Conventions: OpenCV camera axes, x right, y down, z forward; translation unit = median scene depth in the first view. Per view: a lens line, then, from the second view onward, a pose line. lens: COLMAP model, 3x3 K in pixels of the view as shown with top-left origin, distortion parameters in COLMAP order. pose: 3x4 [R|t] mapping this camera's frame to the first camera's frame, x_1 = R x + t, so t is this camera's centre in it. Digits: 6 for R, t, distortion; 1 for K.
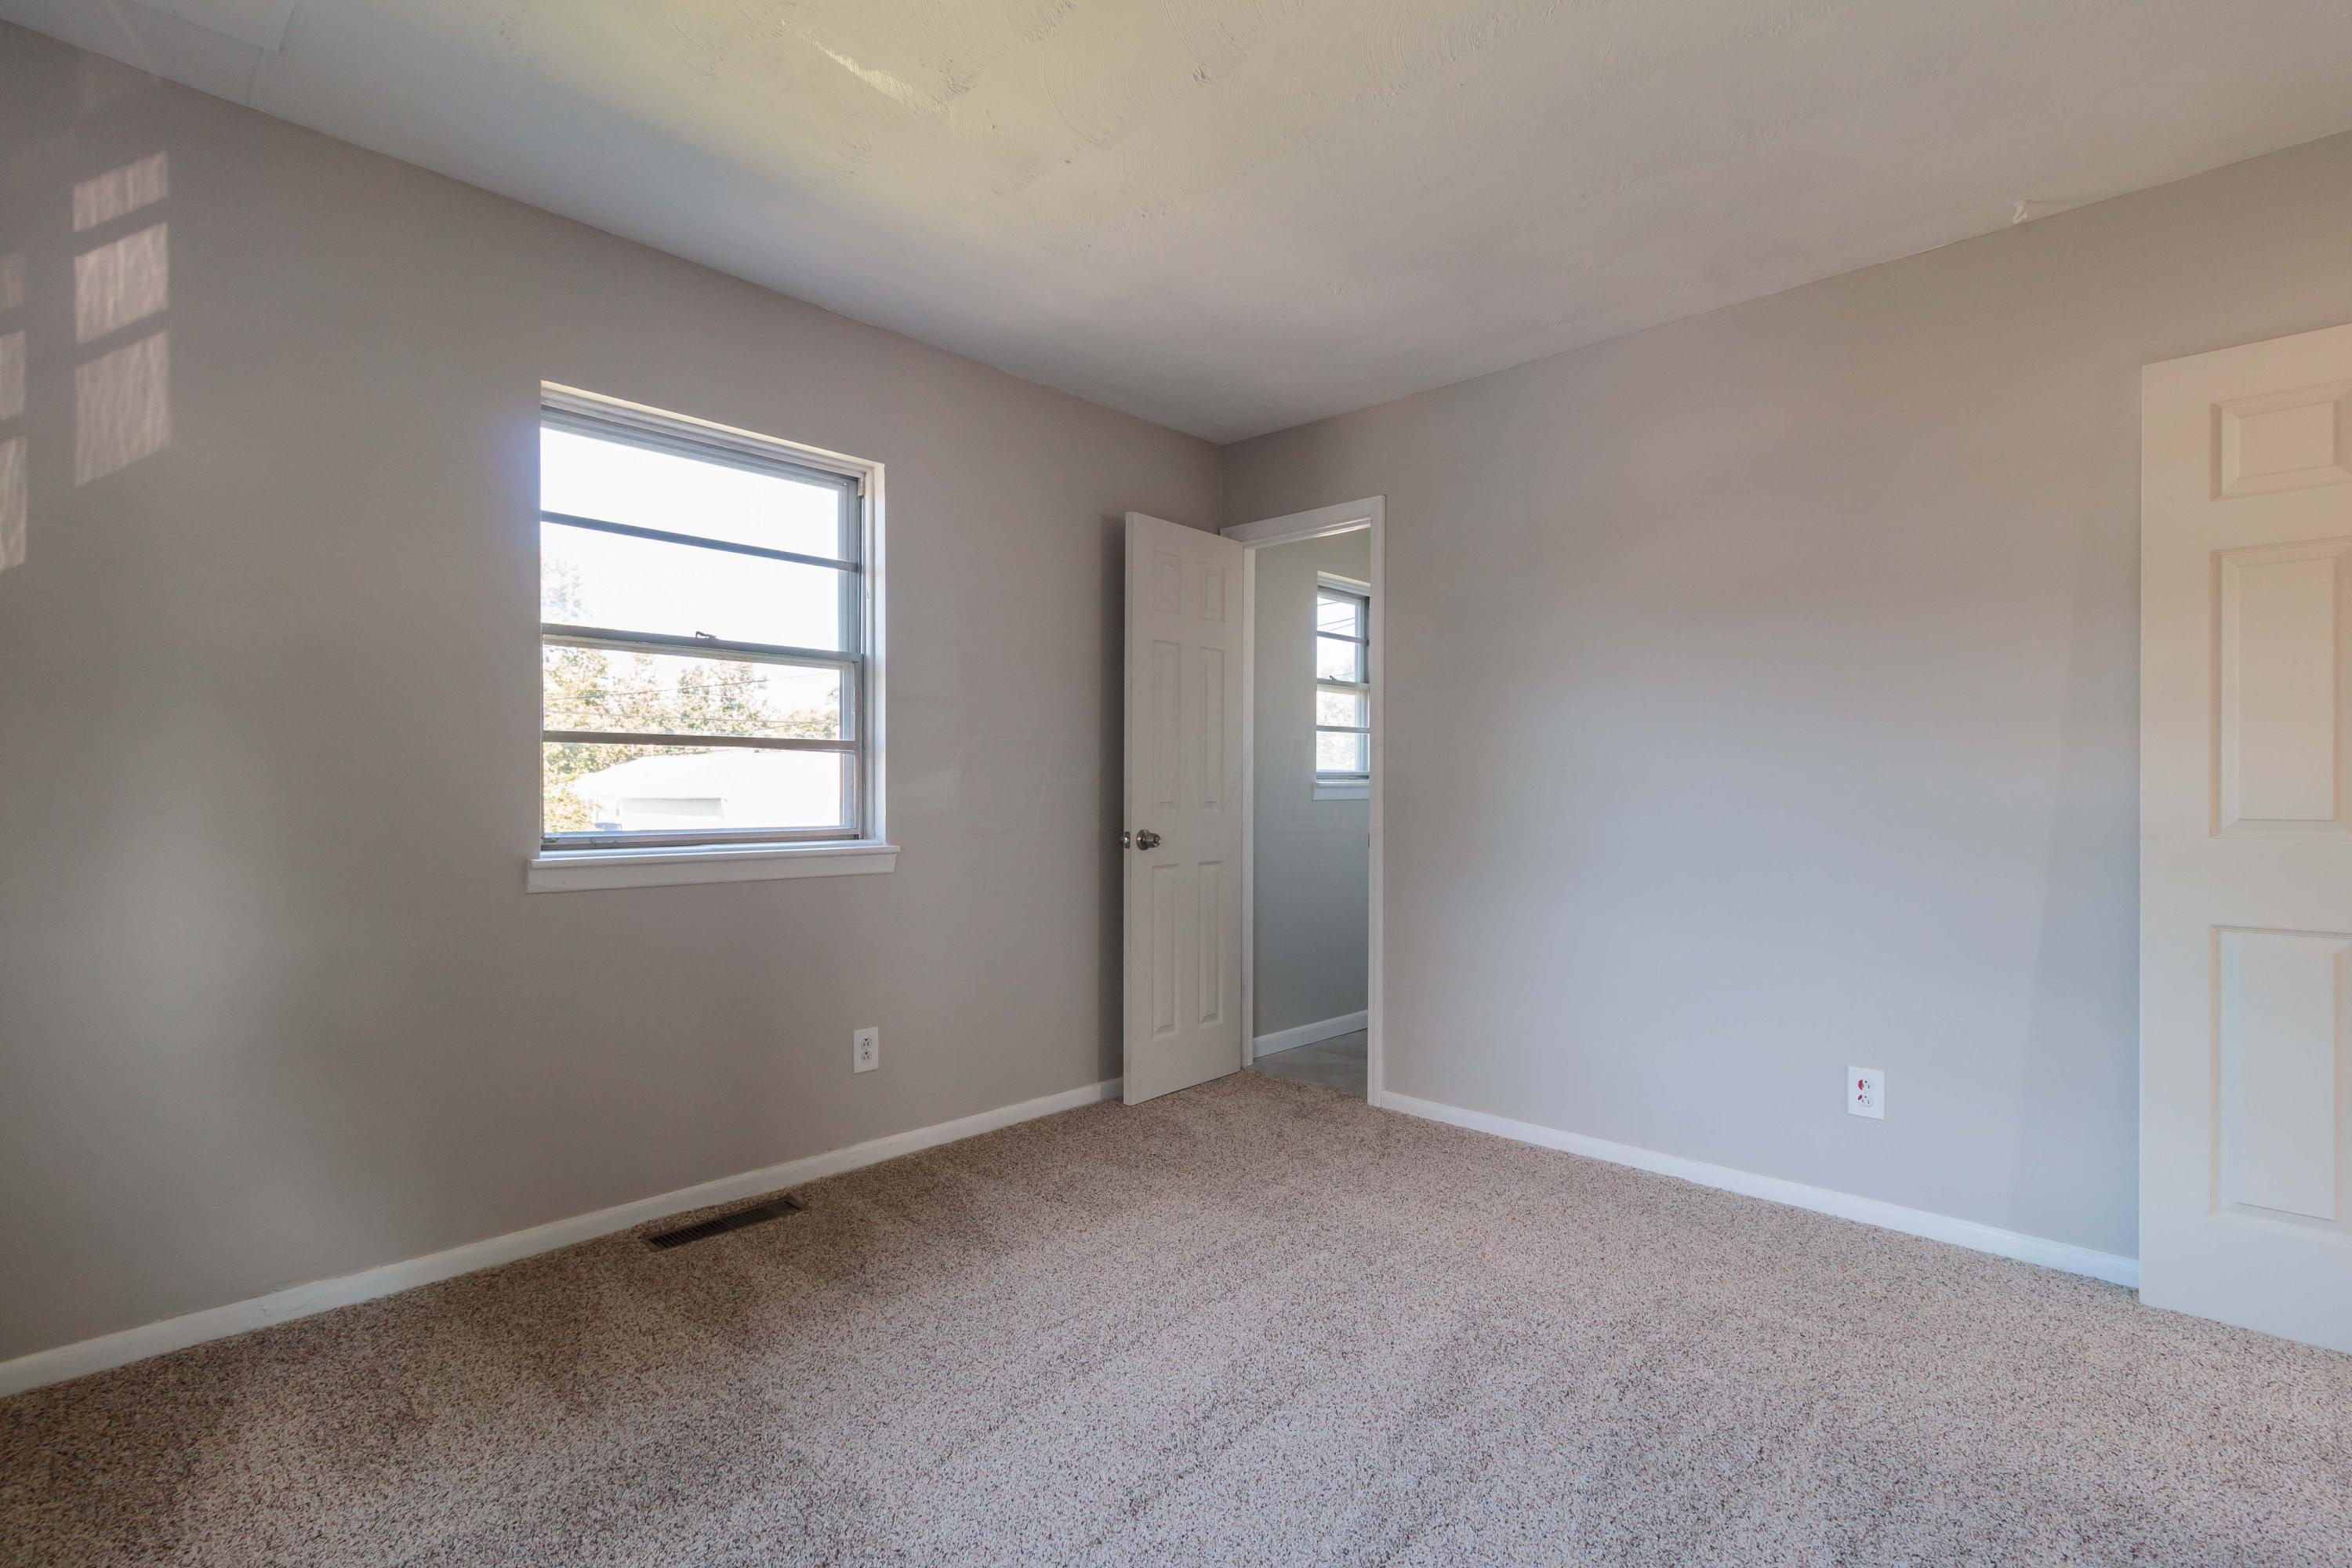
lens RADIAL K [[1091.6, 0, 1176.0], [0, 1091.6, 784.0], [0, 0, 1]] dist [0.002100, 0.000372]
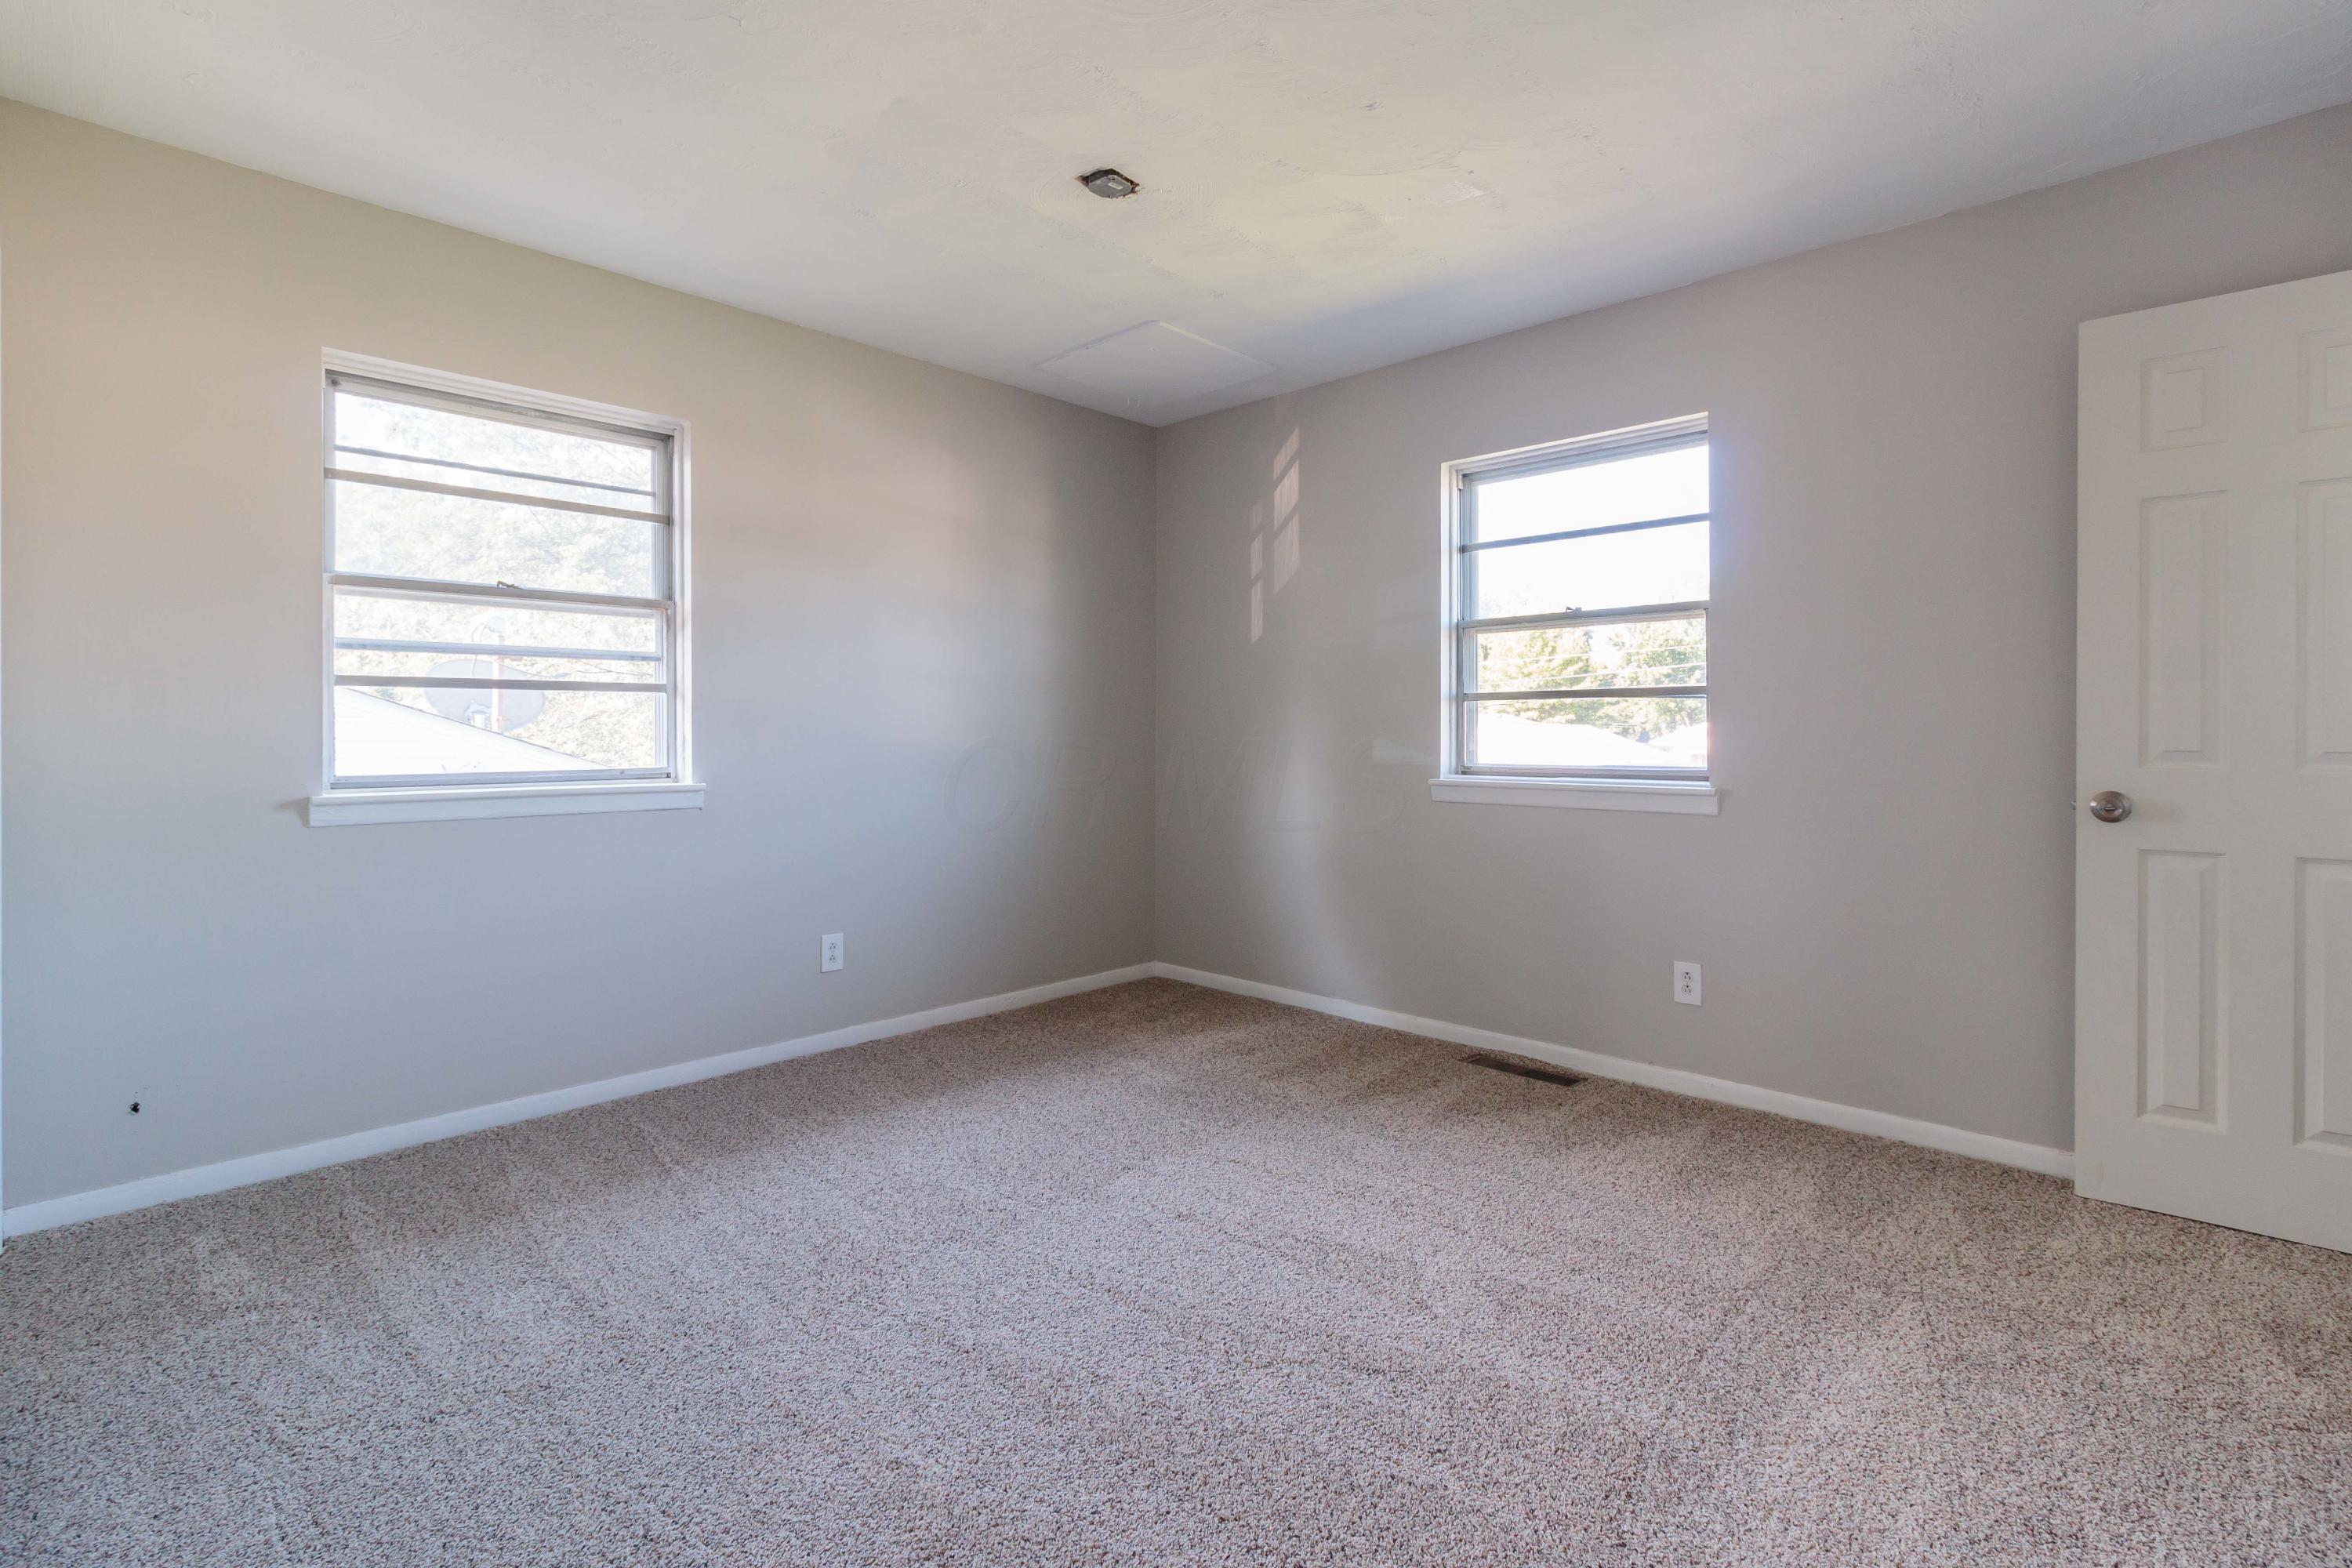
lens RADIAL K [[1069.1, 0, 1182.0], [0, 1069.1, 726.7], [0, 0, 1]] dist [0.000086, 0.000077]
pose [[0.009669, -0.012342, -0.999877, 0.829957], [0.002819, 0.999920, -0.012315, 0.012151], [0.999949, -0.002699, 0.009703, 0.579170]]
